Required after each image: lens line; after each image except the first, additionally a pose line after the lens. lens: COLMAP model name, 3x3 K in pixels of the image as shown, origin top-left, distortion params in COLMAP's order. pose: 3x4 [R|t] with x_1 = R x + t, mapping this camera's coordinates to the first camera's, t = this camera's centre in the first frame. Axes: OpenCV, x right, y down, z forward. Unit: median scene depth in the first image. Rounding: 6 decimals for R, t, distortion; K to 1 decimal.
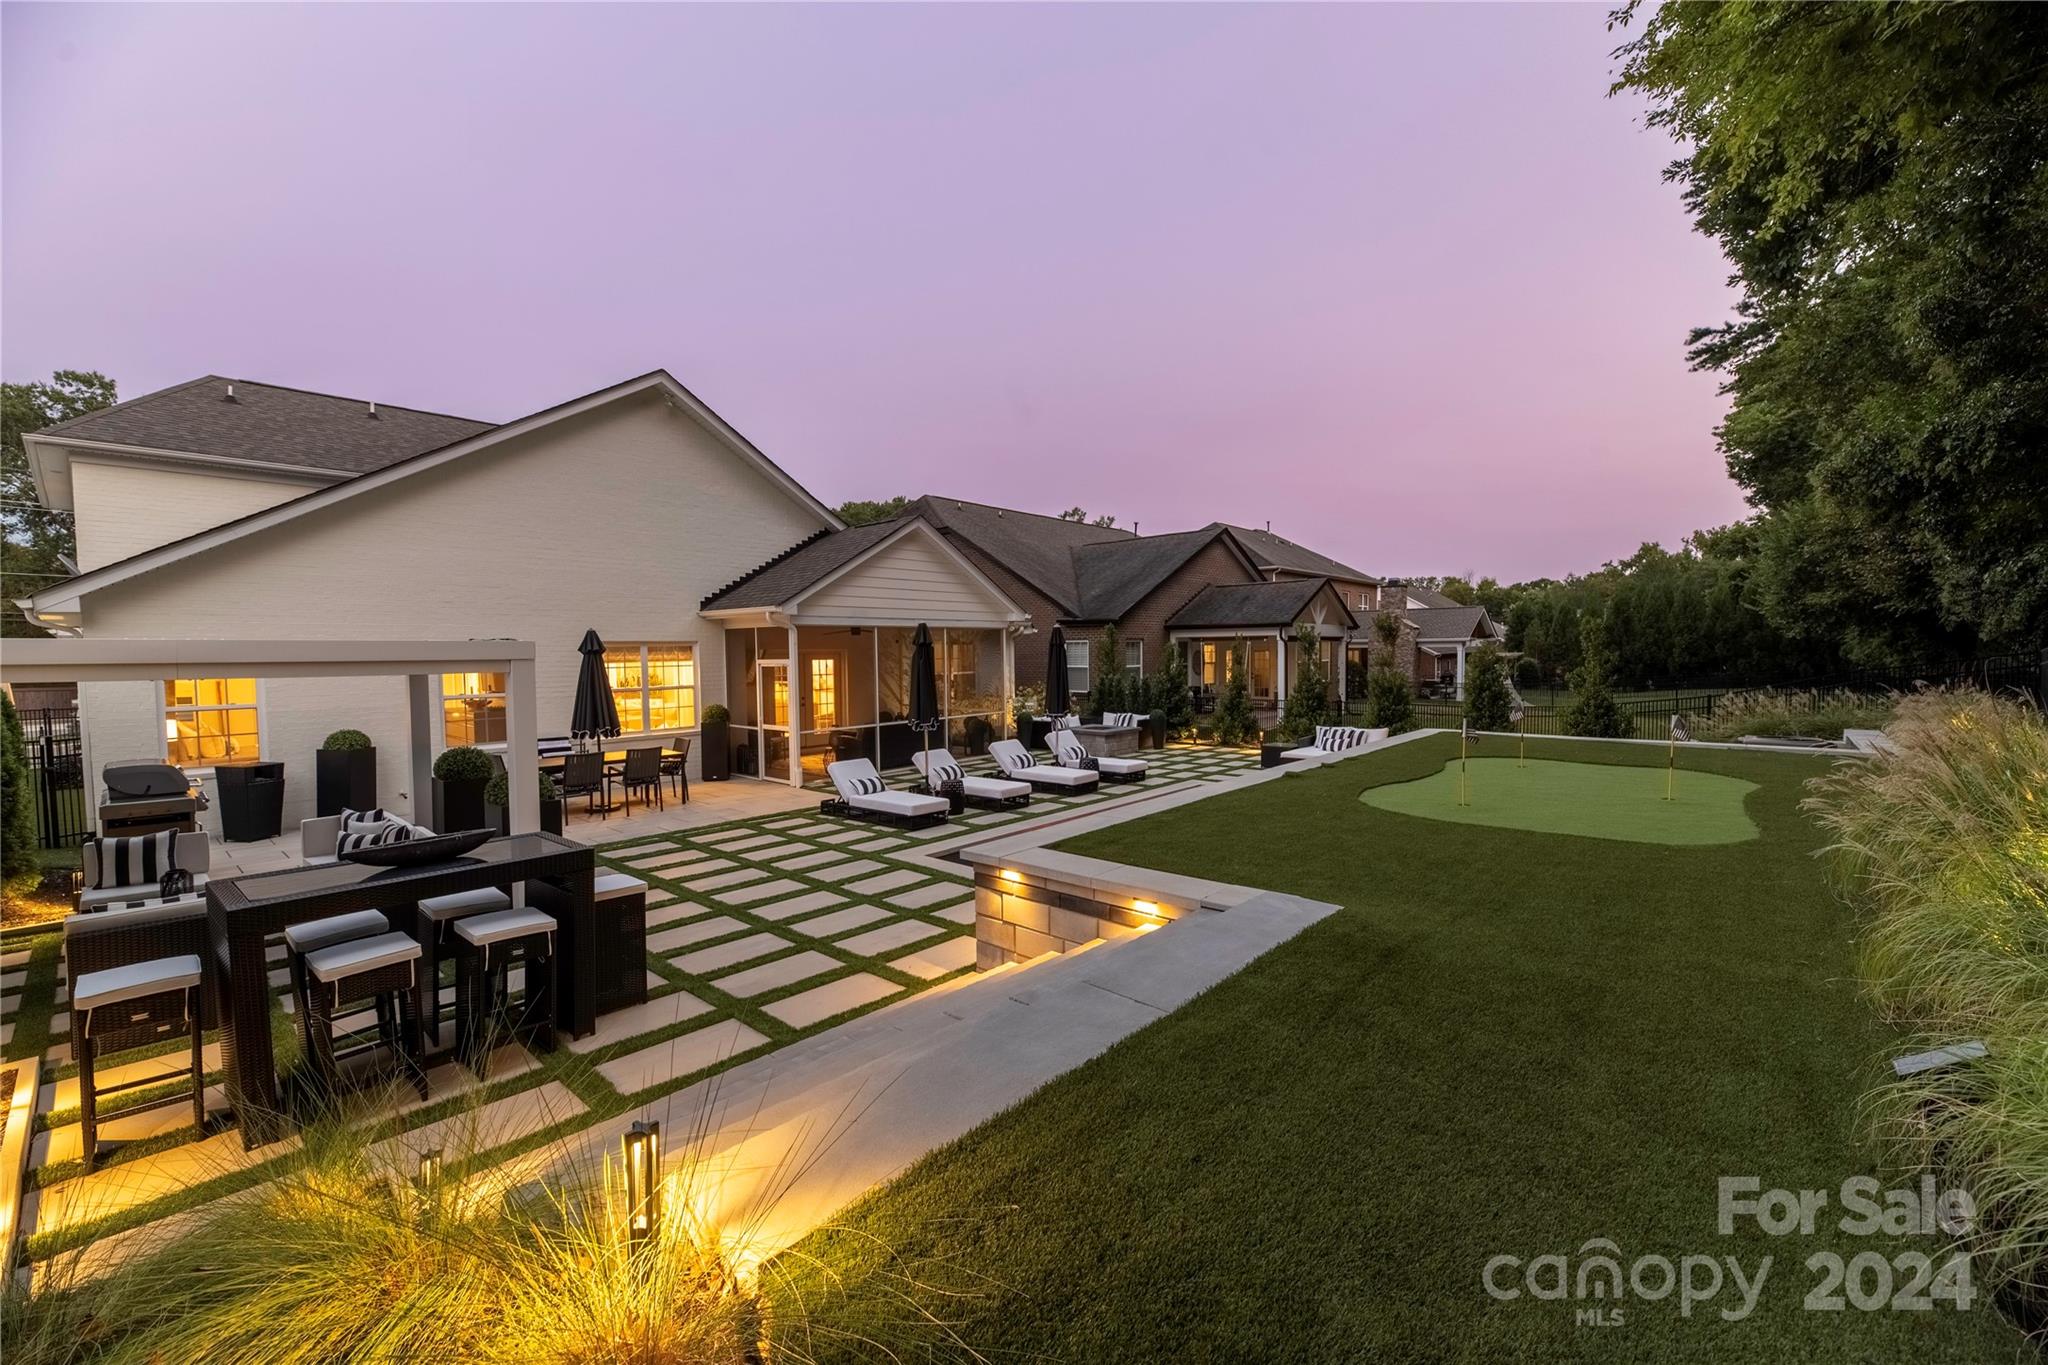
lens RADIAL K [[839.5, 0, 1024.0], [0, 839.5, 682.5], [0, 0, 1]] dist [0.000536, -0.000139]
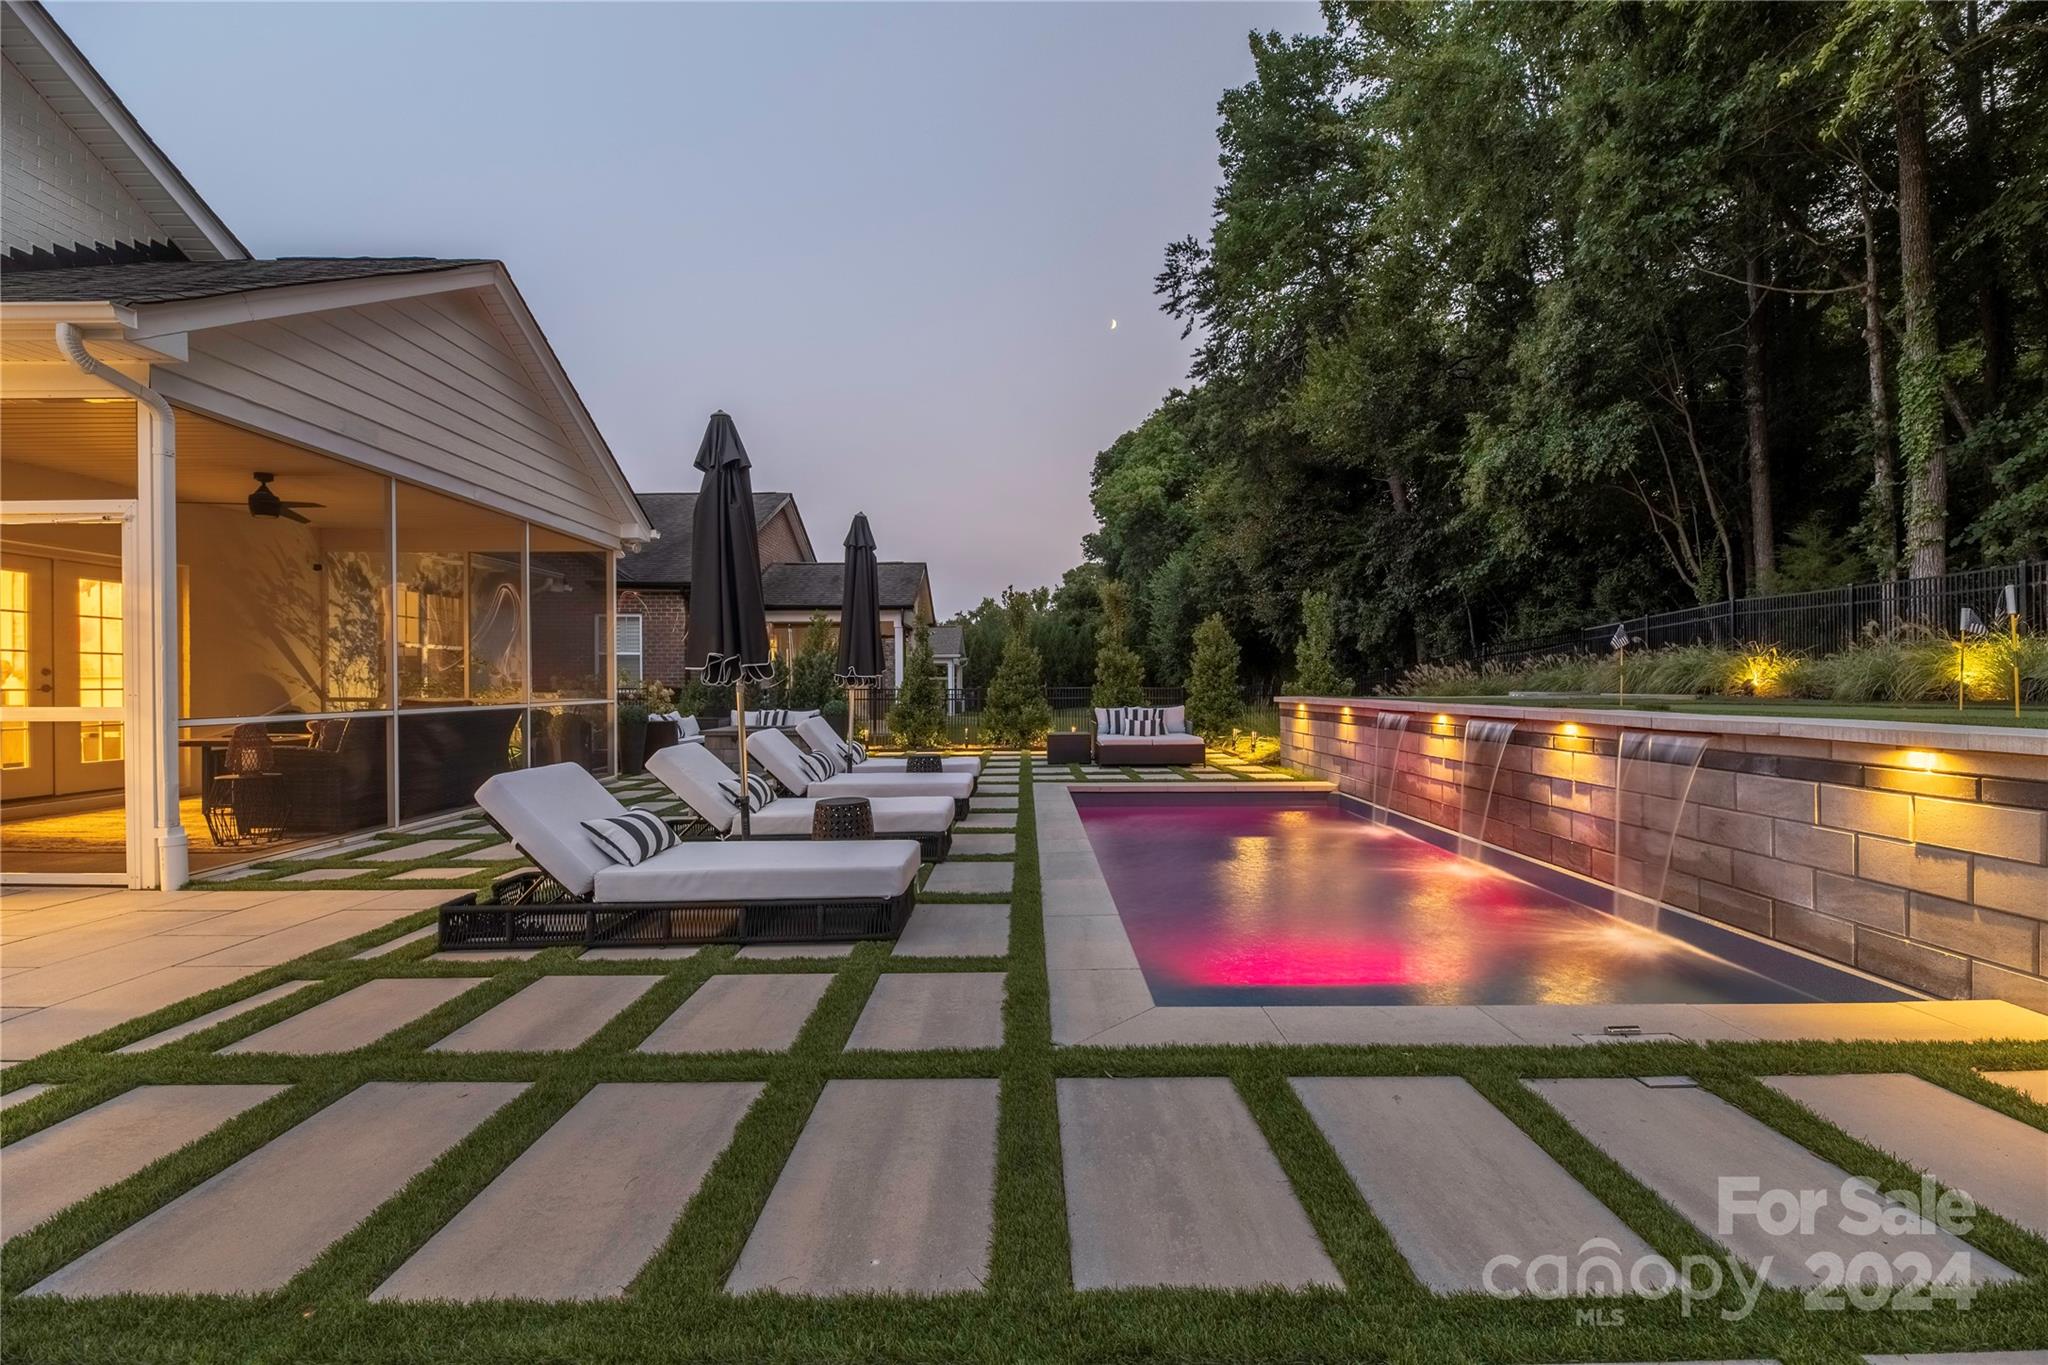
lens RADIAL K [[824.7, 0, 1027.5], [0, 824.7, 686.3], [0, 0, 1]] dist [-0.001070, -0.000563]
pose [[0.740492, 0.007714, 0.672021, -0.189822], [0.021814, 0.999131, -0.035505, 0.051641], [-0.671711, 0.040950, 0.739680, 0.422893]]
